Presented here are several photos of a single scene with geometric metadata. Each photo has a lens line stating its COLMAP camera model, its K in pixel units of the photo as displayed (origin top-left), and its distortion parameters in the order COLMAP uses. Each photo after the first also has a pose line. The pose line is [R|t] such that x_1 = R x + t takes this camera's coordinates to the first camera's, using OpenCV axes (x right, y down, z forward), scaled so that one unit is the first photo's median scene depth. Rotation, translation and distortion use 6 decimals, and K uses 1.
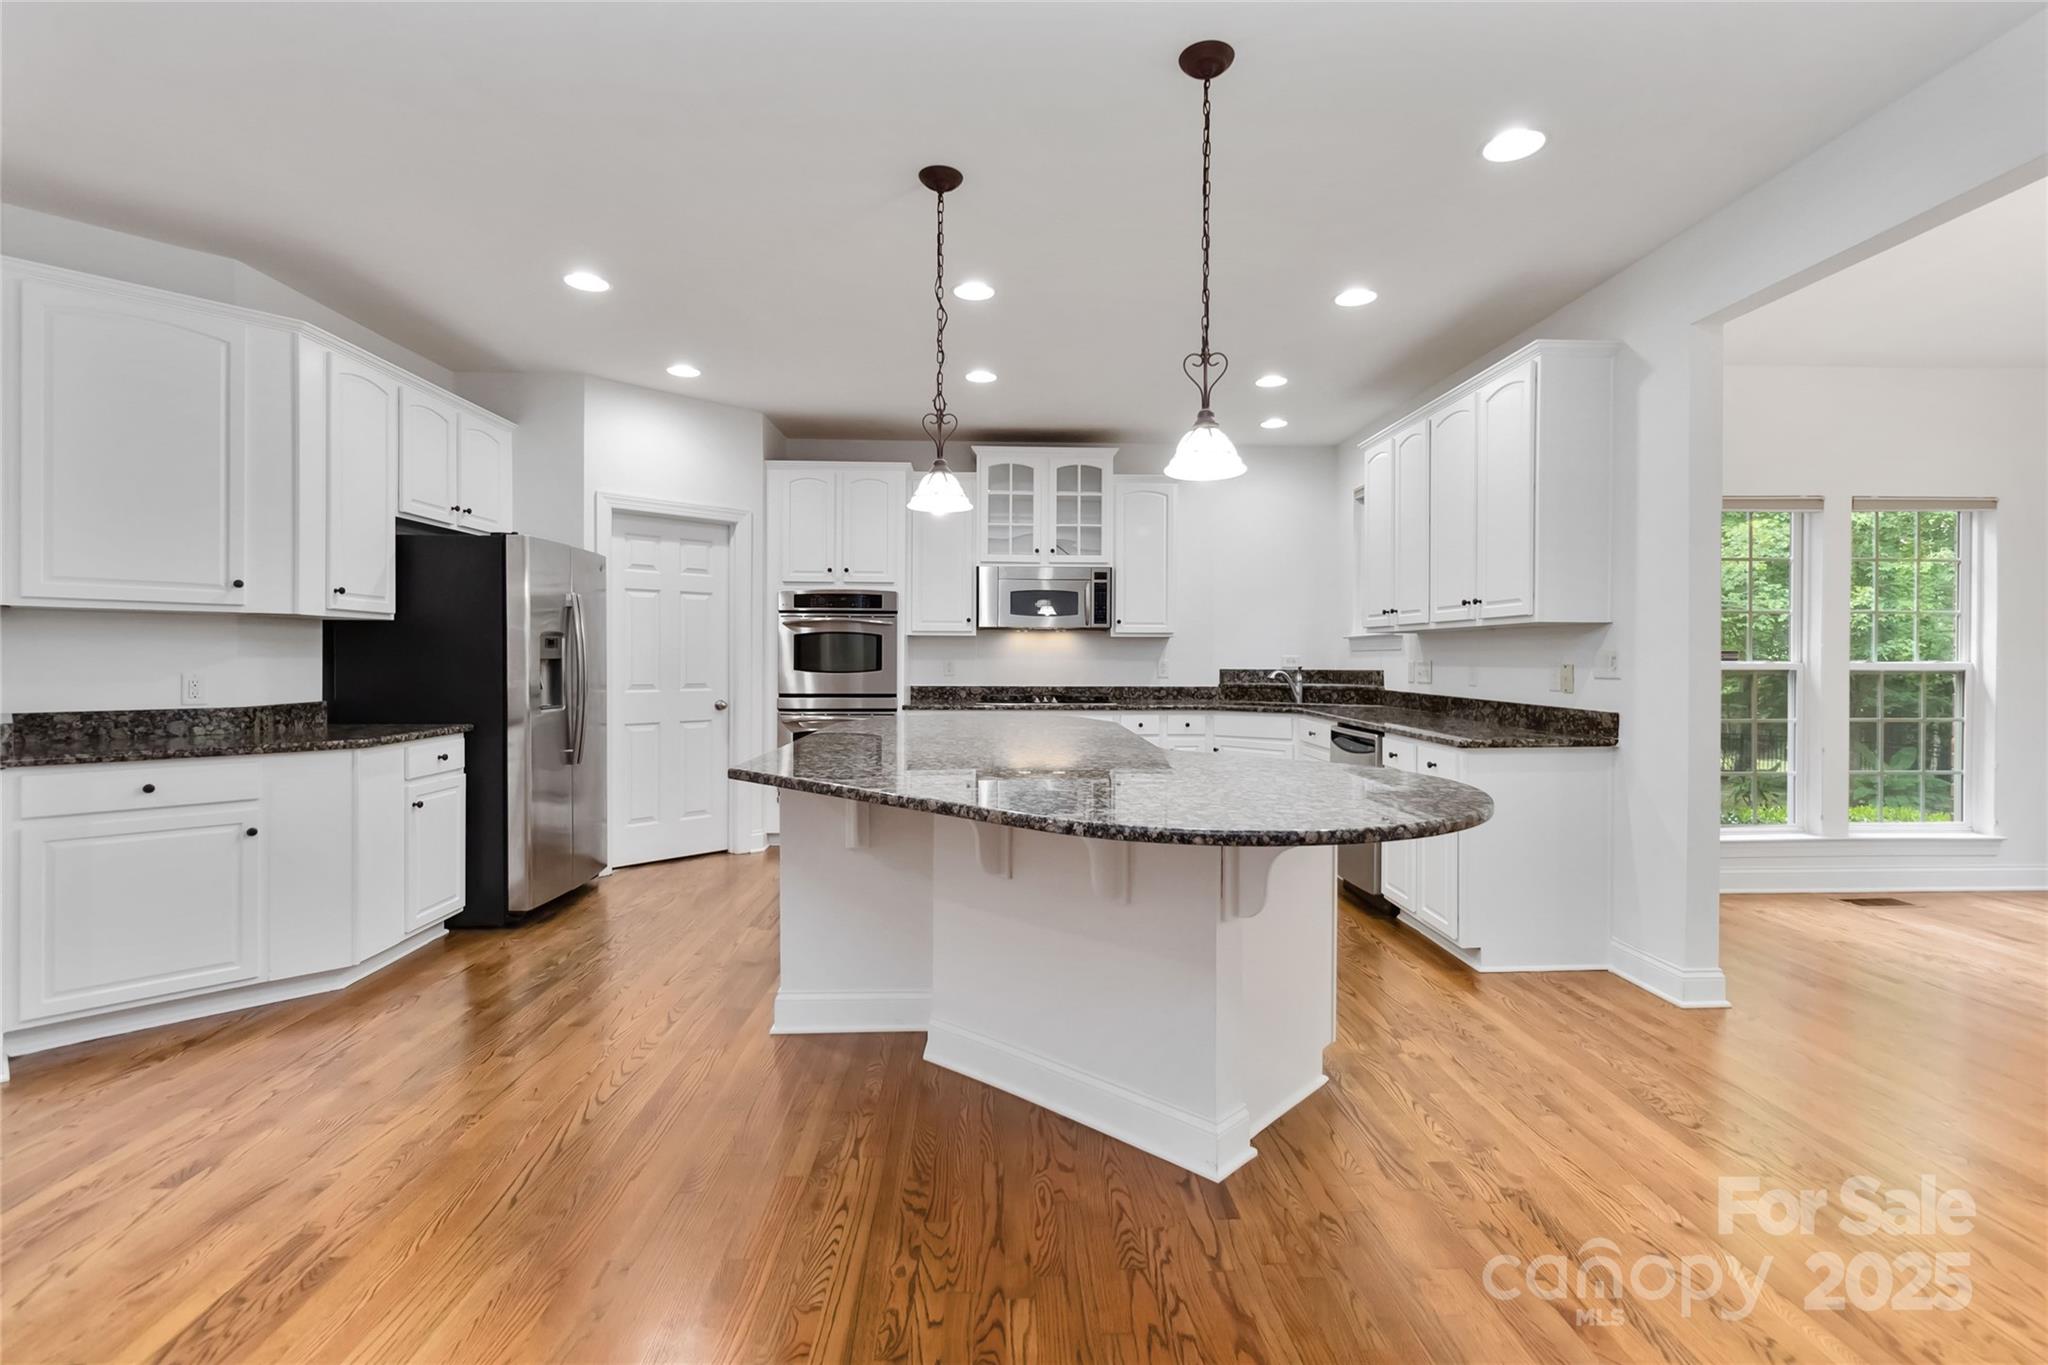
lens RADIAL K [[944.3, 0, 1035.8], [0, 944.3, 662.1], [0, 0, 1]] dist [0.001344, 0.000356]
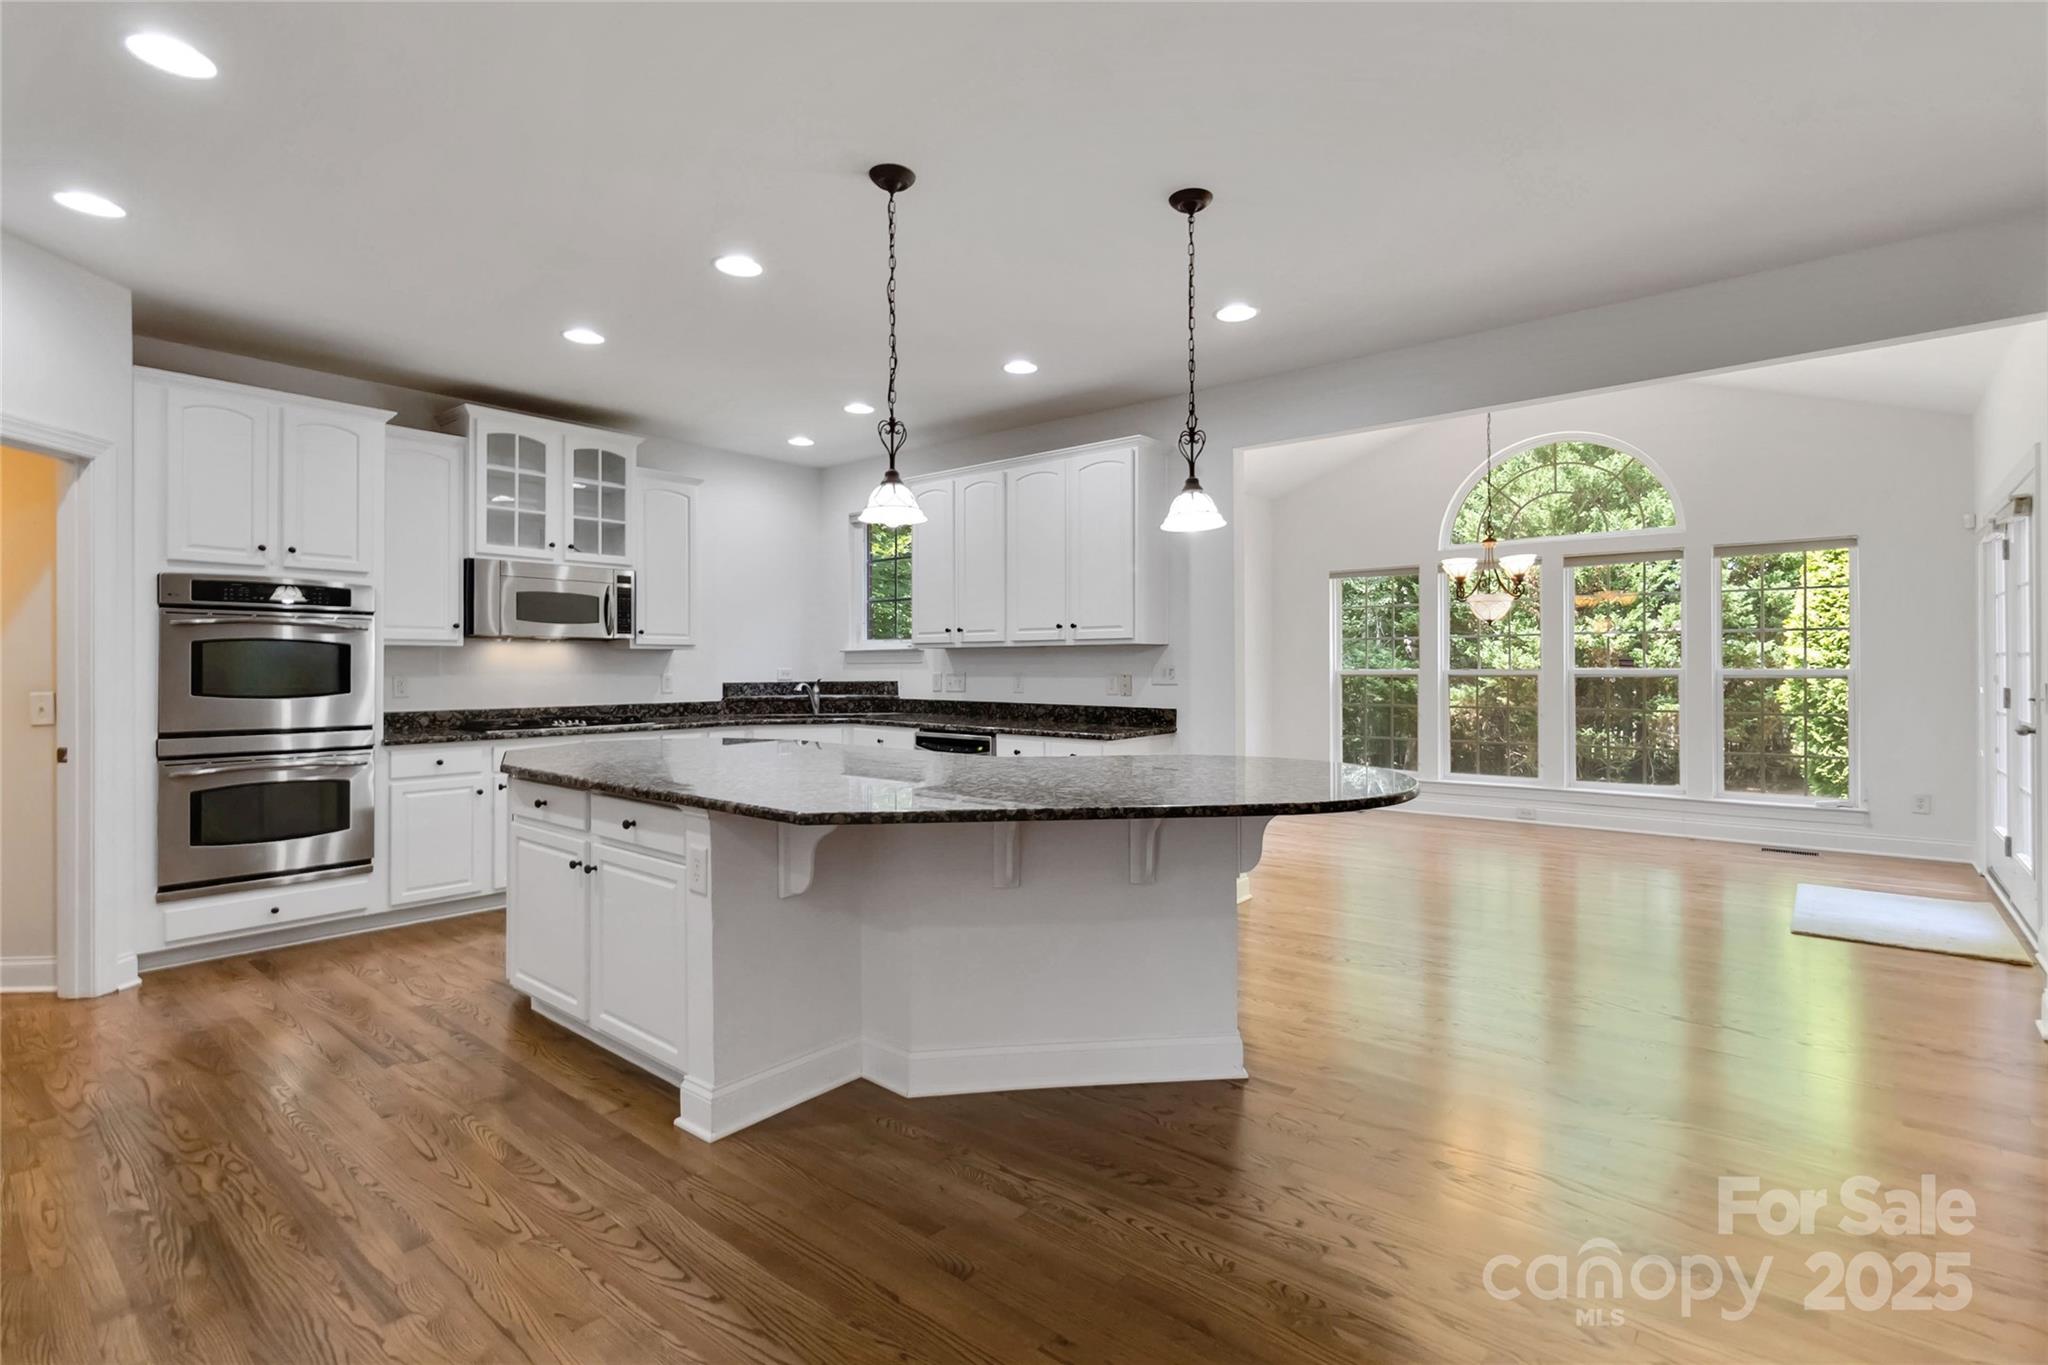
lens RADIAL K [[957.1, 0, 1037.2], [0, 957.1, 668.8], [0, 0, 1]] dist [0.001492, 0.000803]
pose [[0.666785, -0.007518, 0.745213, -0.413649], [0.009150, 0.999956, 0.001900, -0.007501], [-0.745194, 0.005552, 0.666824, 0.140969]]
